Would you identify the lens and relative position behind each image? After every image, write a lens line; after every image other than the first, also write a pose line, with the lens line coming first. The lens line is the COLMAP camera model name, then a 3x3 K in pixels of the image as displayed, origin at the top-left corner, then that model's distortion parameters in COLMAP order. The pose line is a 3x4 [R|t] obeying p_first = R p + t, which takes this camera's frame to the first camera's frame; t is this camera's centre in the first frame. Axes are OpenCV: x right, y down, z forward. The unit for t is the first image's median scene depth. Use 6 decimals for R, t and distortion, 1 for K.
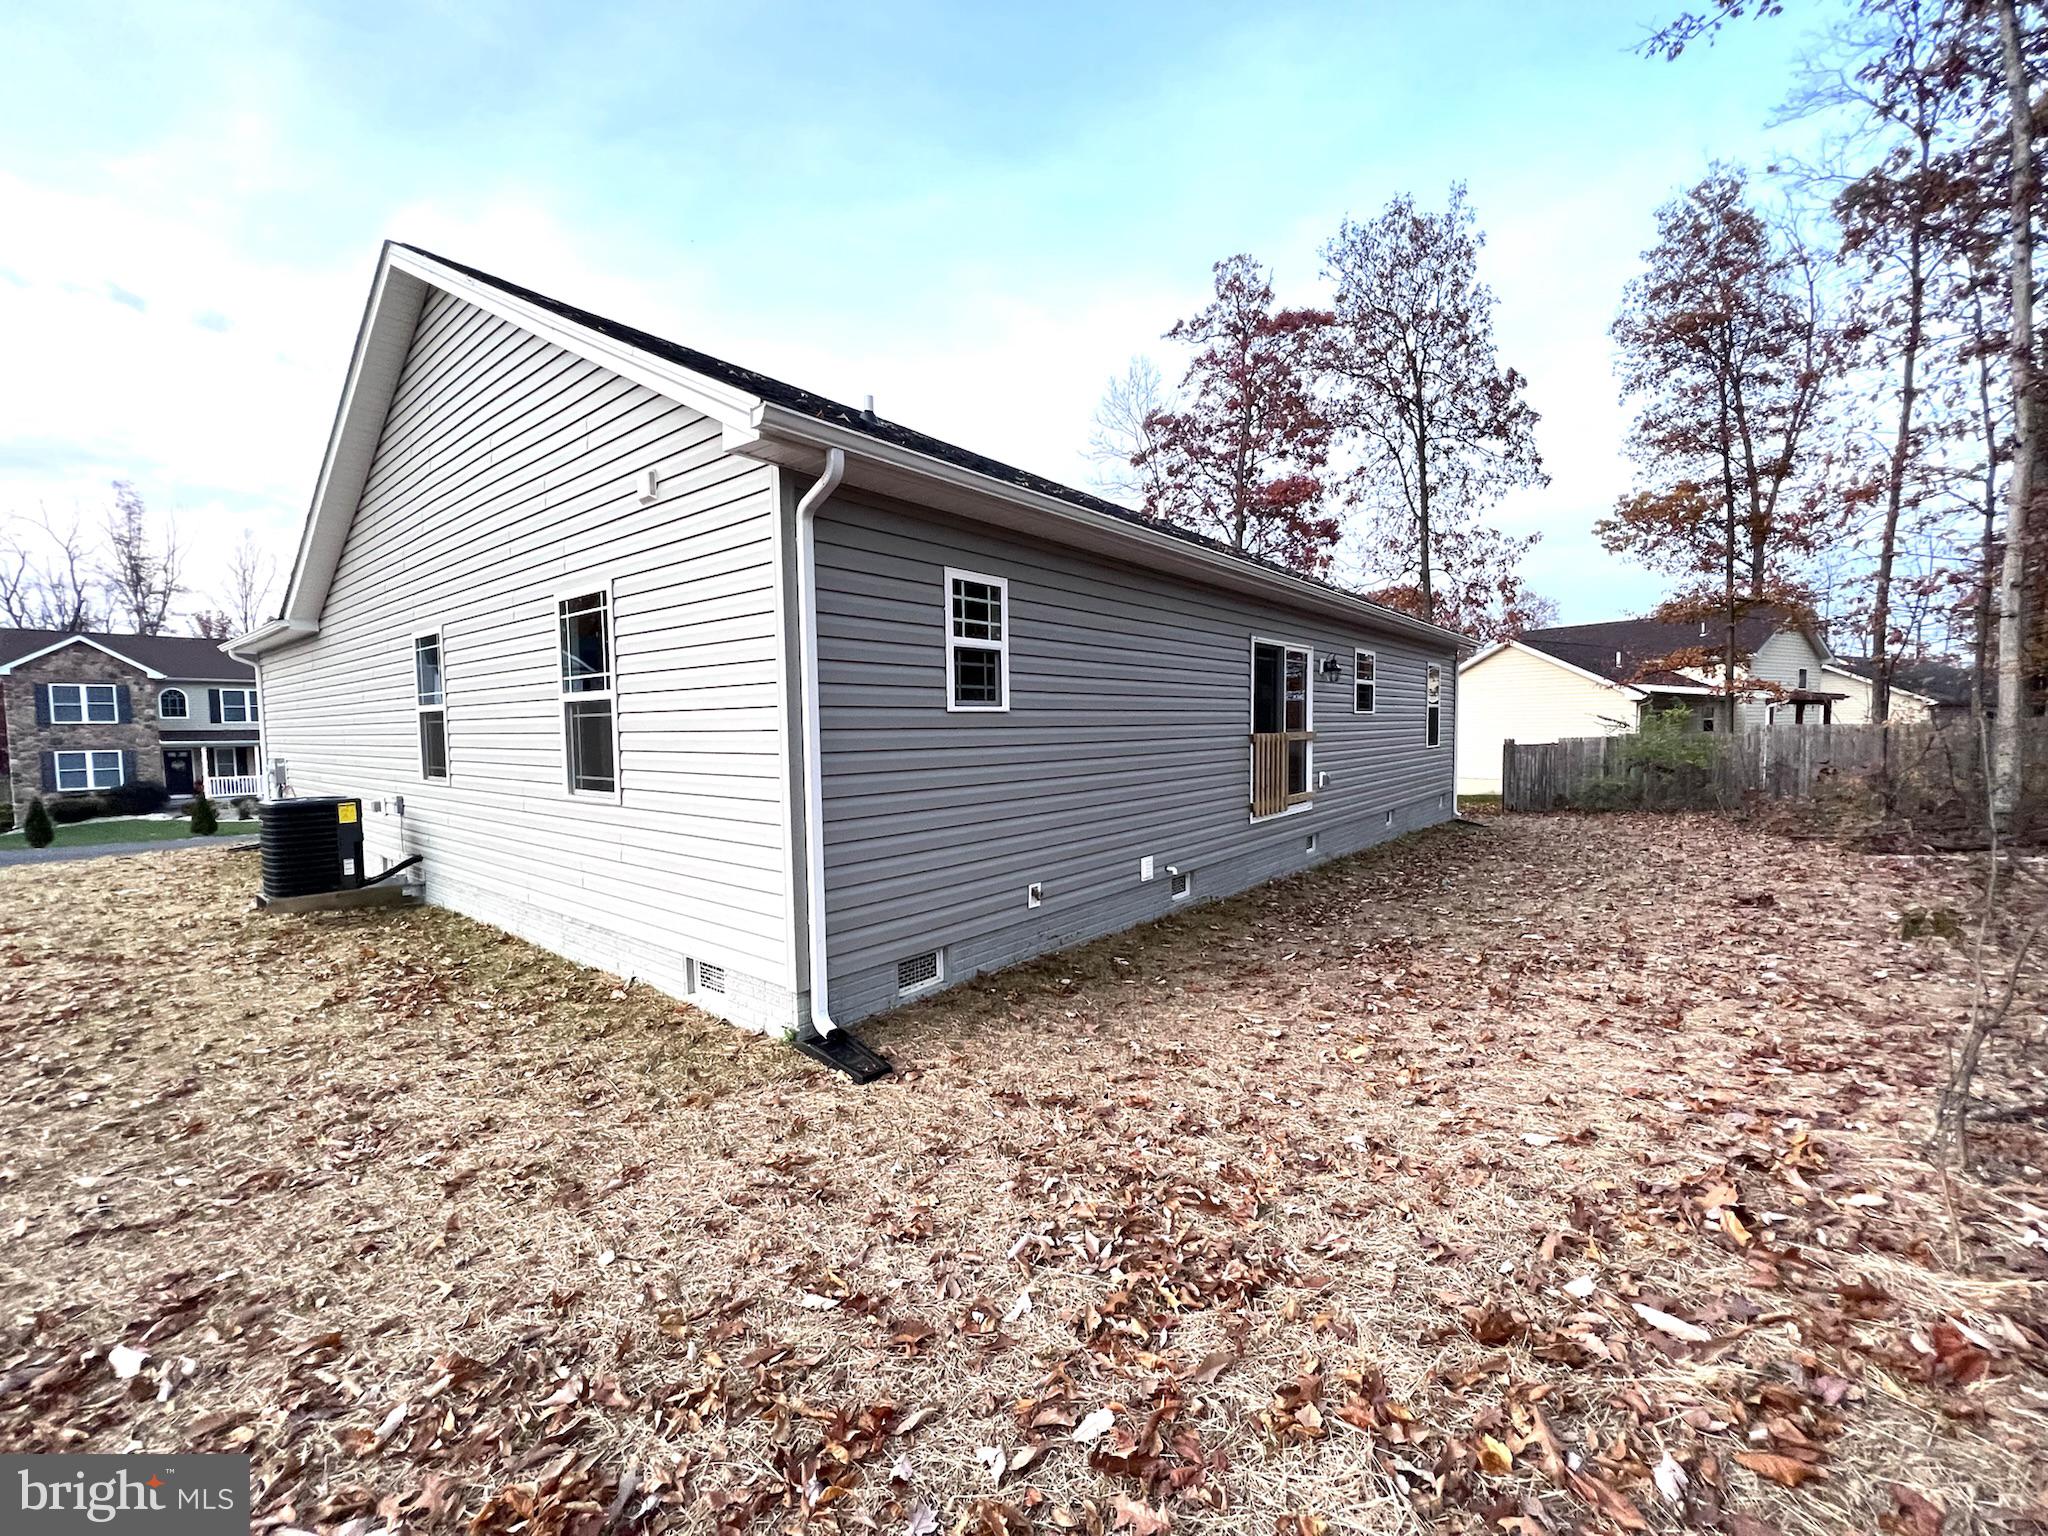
lens RADIAL K [[822.6, 0, 1021.1], [0, 822.6, 773.3], [0, 0, 1]] dist [-0.001498, 0.000802]
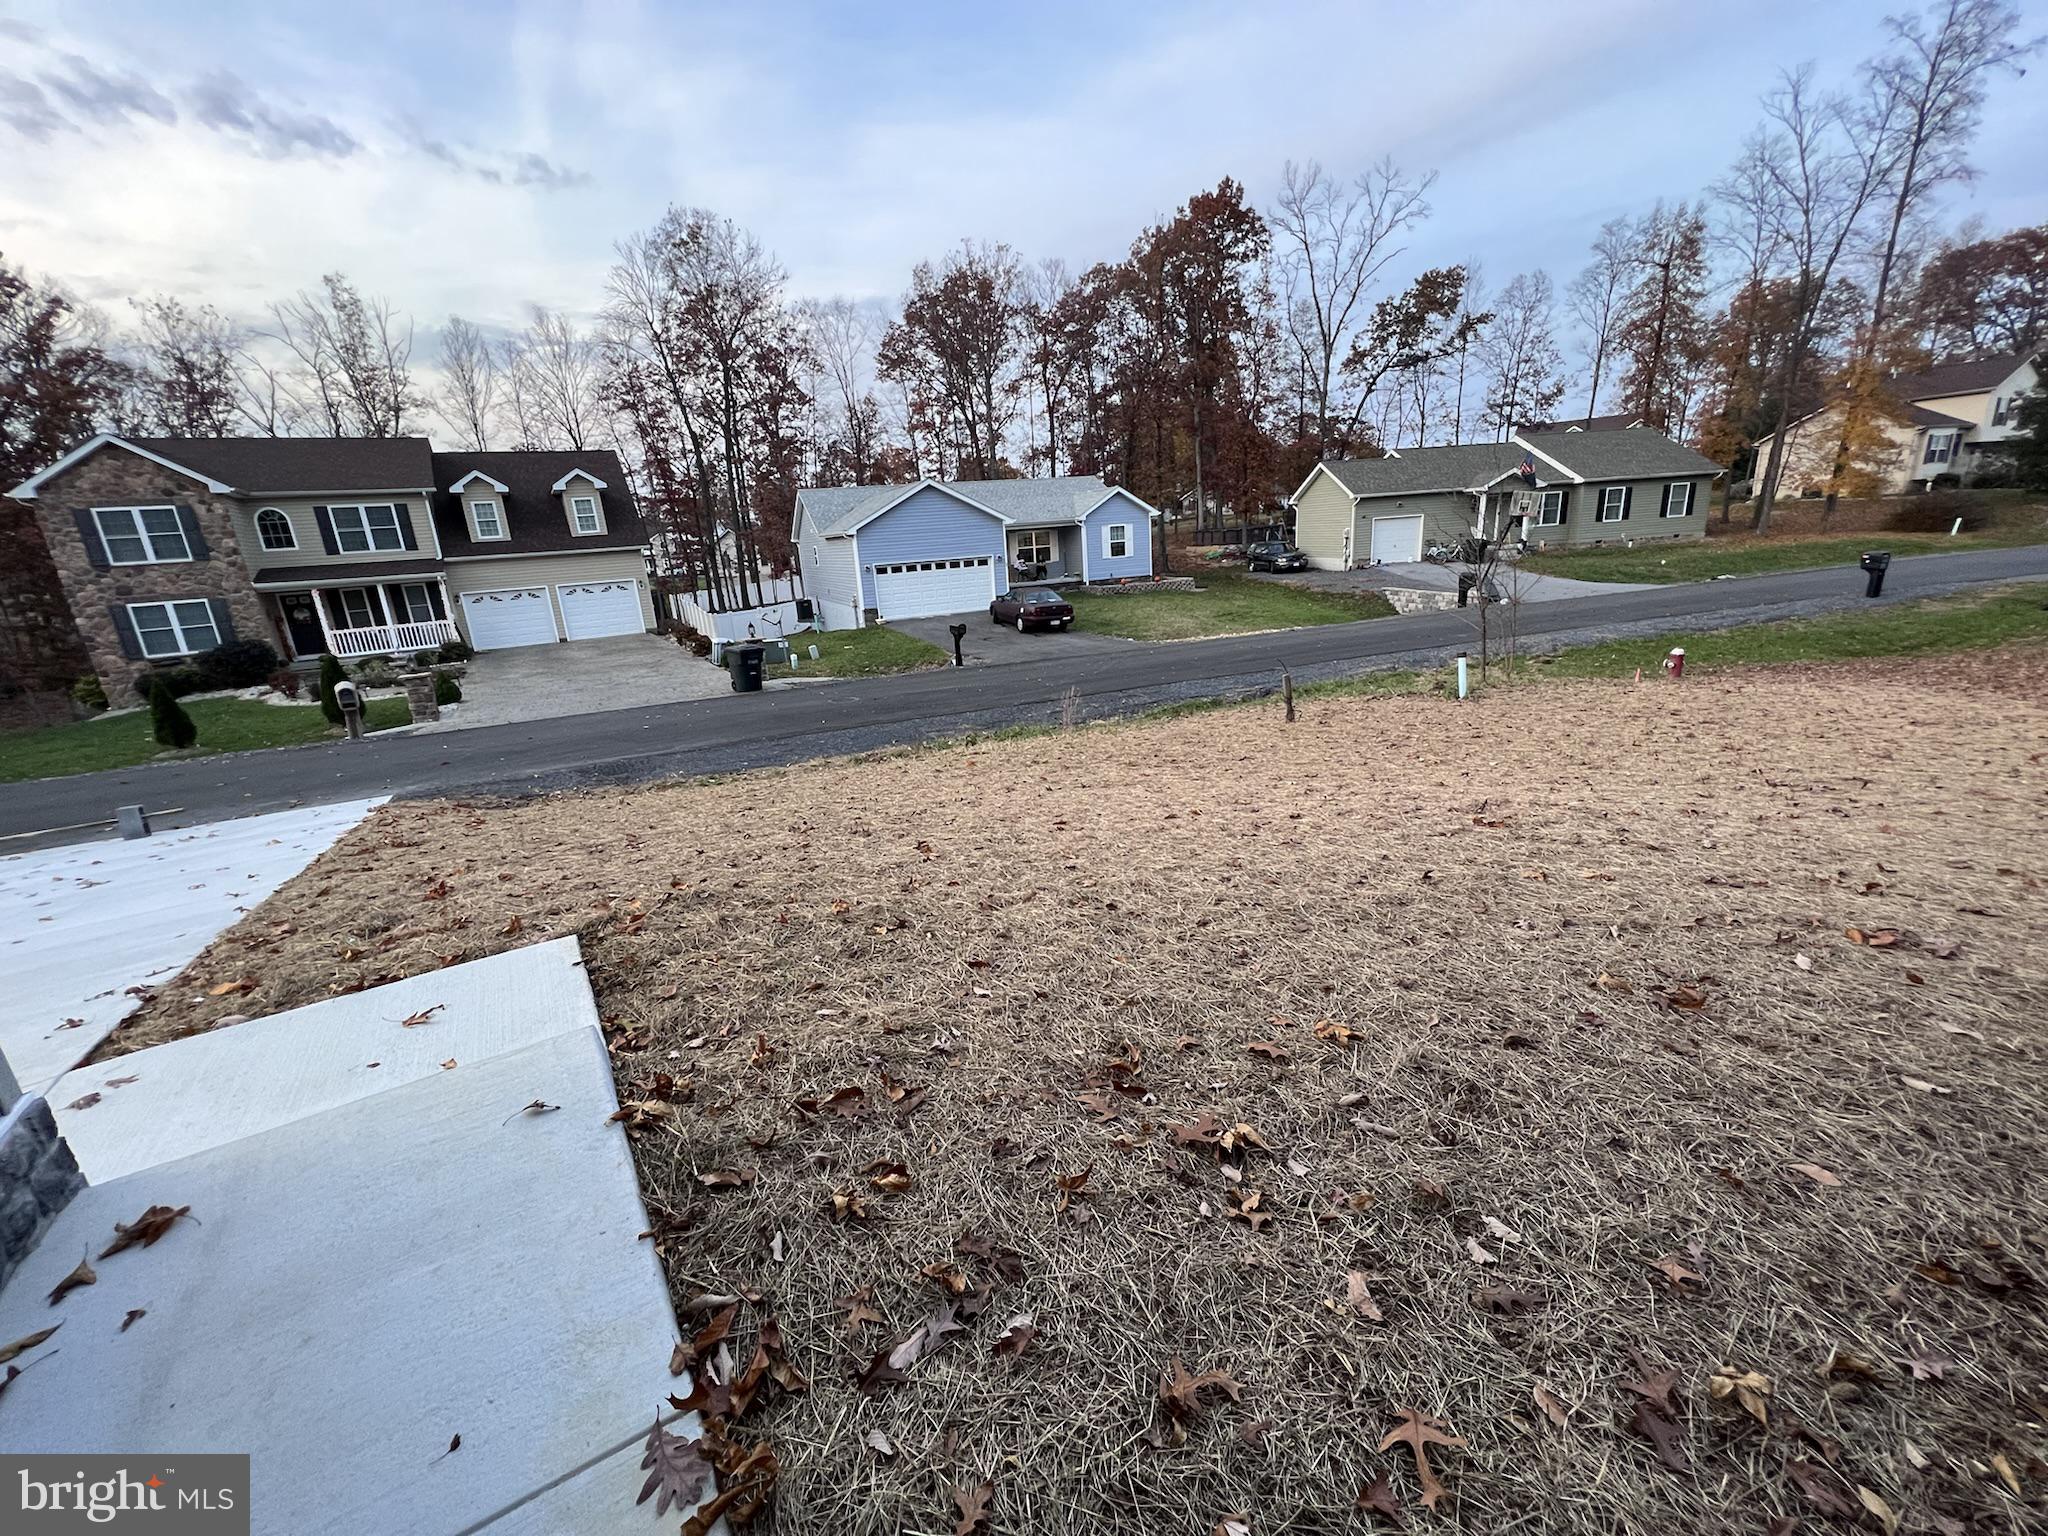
lens RADIAL K [[822.6, 0, 1018.0], [0, 822.6, 768.7], [0, 0, 1]] dist [-0.001498, 0.000802]
pose [[0.948096, 0.036266, -0.315908, -0.172413], [0.036627, 0.974407, 0.221786, -0.016357], [0.315867, -0.221845, 0.922504, 0.510970]]
